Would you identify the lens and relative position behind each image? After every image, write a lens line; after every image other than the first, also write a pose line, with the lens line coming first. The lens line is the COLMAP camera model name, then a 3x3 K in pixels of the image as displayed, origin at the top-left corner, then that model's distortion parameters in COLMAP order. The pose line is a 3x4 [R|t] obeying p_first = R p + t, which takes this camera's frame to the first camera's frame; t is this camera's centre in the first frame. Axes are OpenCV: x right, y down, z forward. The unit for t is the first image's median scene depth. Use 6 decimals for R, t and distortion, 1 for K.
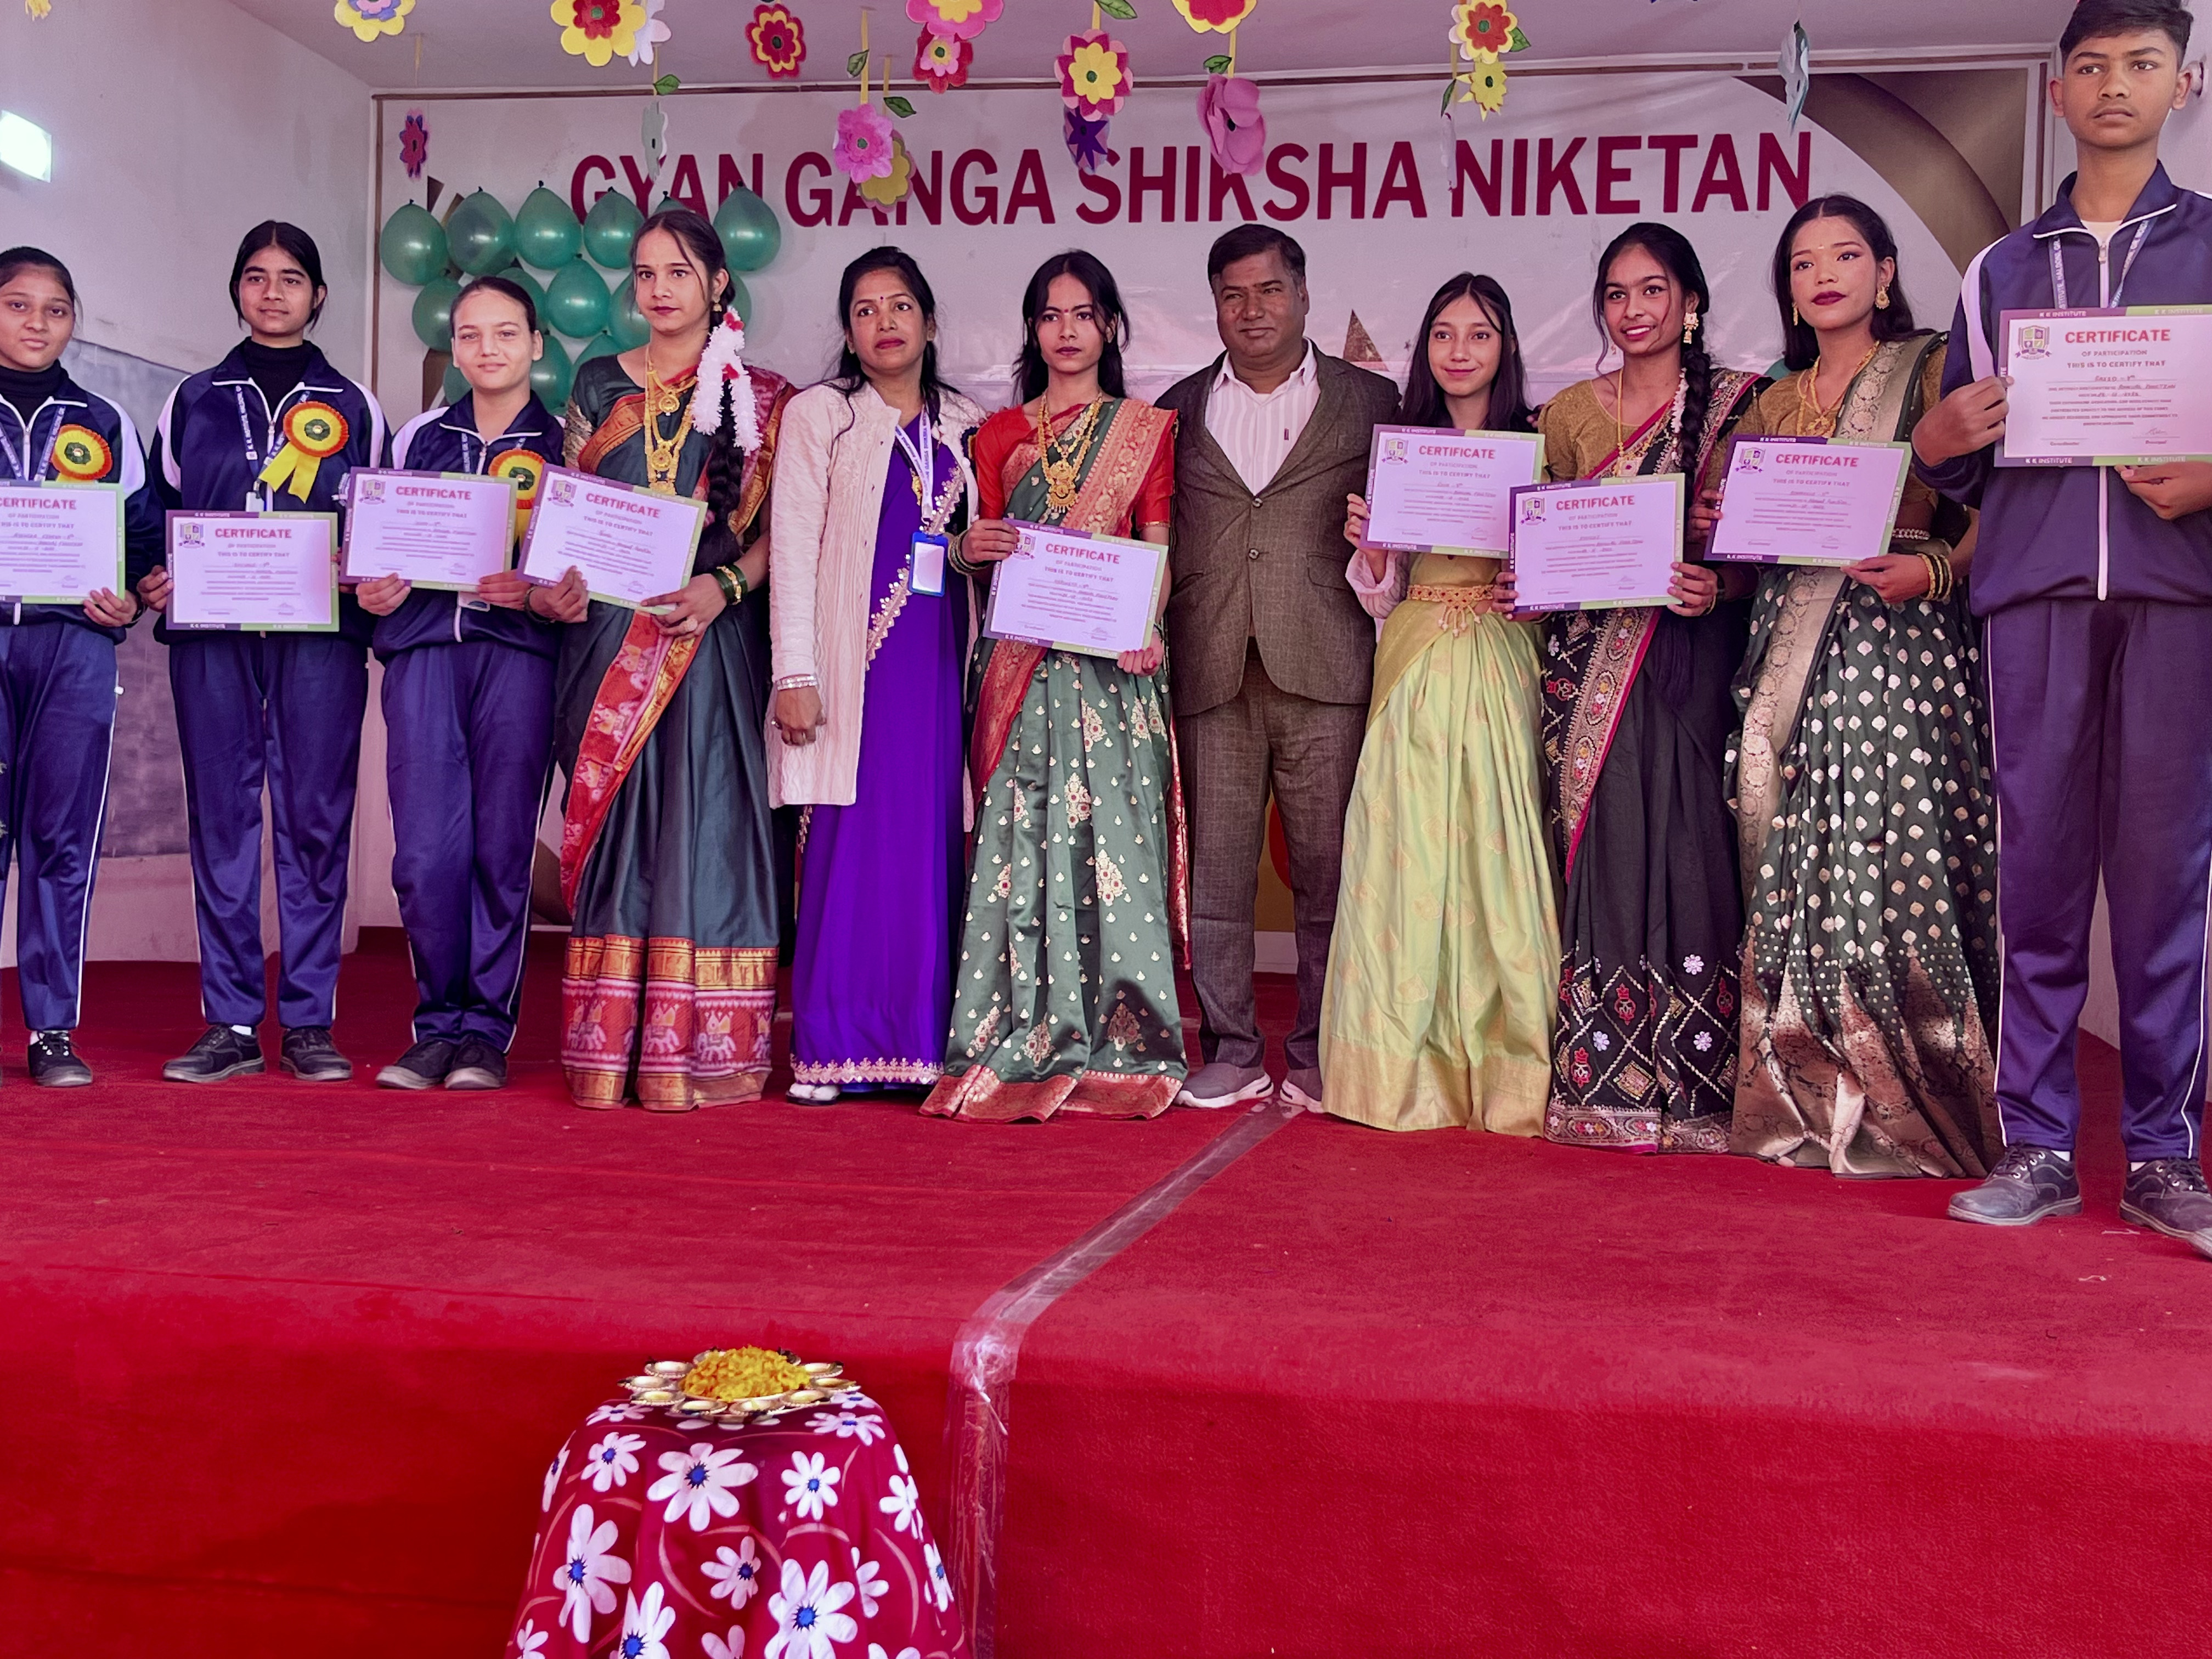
lens RADIAL K [[2649.4, 0, 1093.7], [0, 2649.4, 853.3], [0, 0, 1]] dist [0.005171, 0.000000]
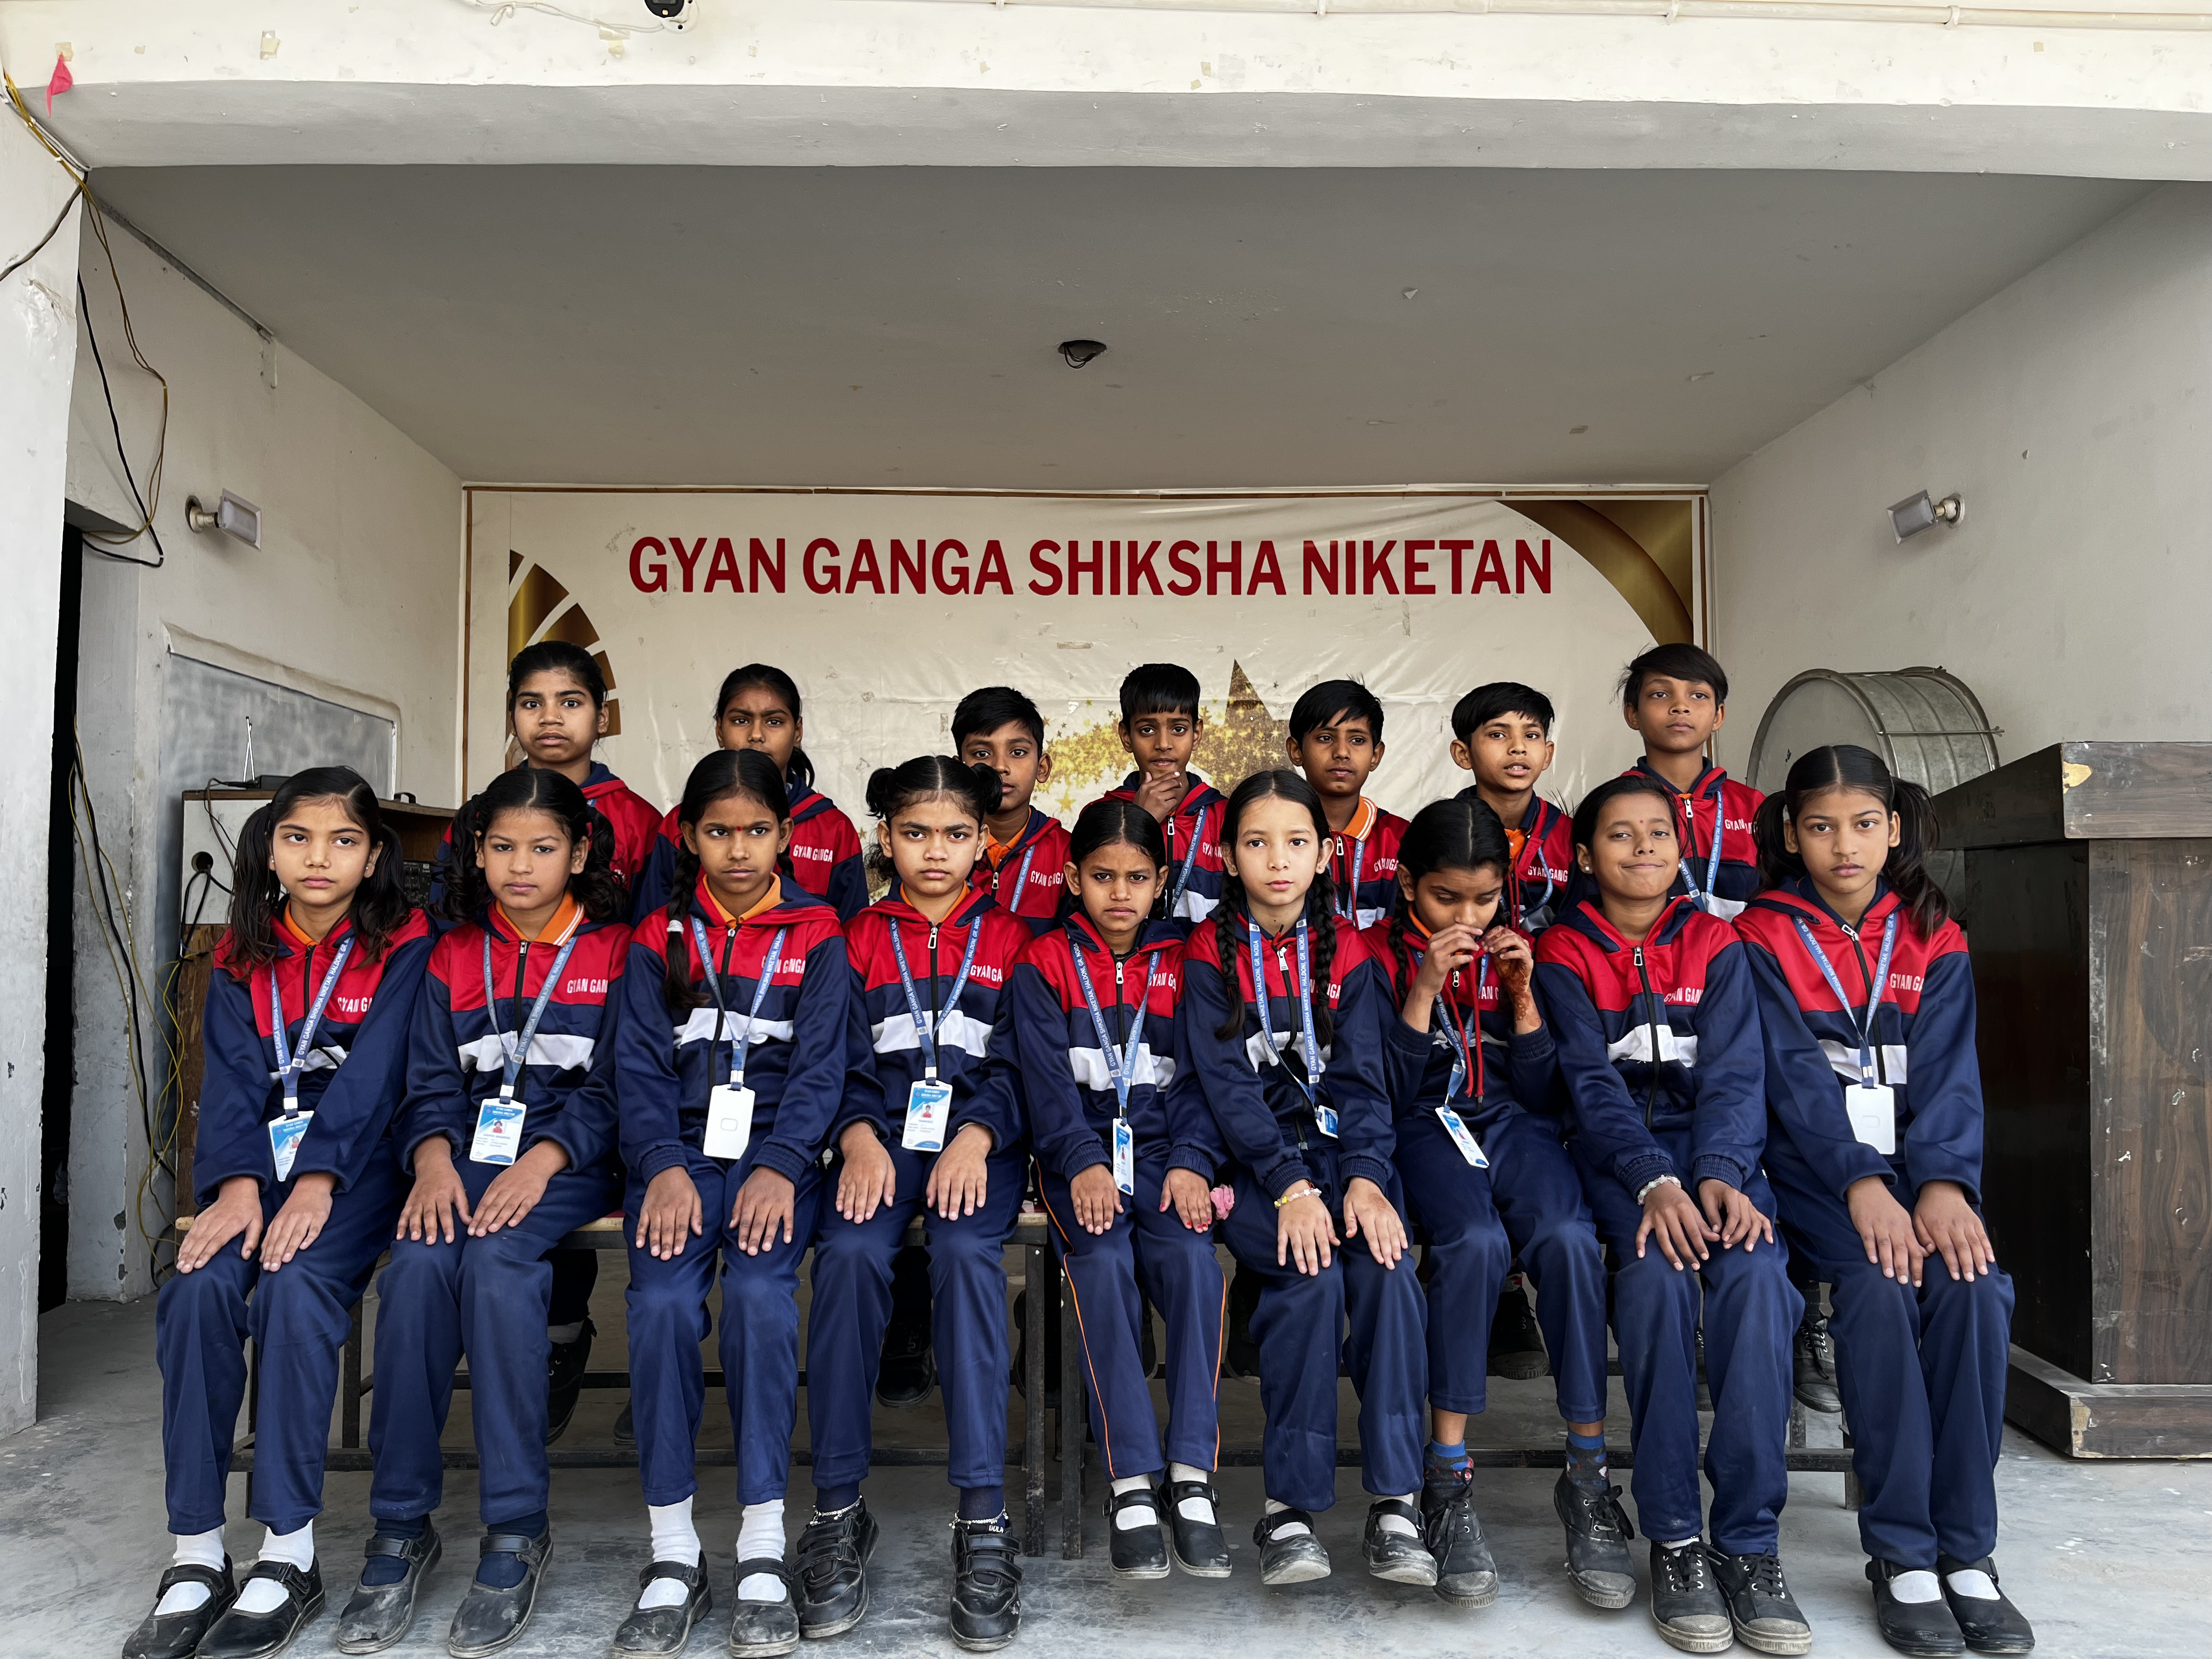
lens RADIAL K [[1695.6, 0, 1099.1], [0, 1695.6, 829.1], [0, 0, 1]] dist [0.016771, -0.025694]
pose [[0.977206, -0.014630, 0.211790, -0.195143], [0.033373, 0.995805, -0.085195, -0.055220], [-0.209655, 0.090321, 0.973595, 0.203808]]
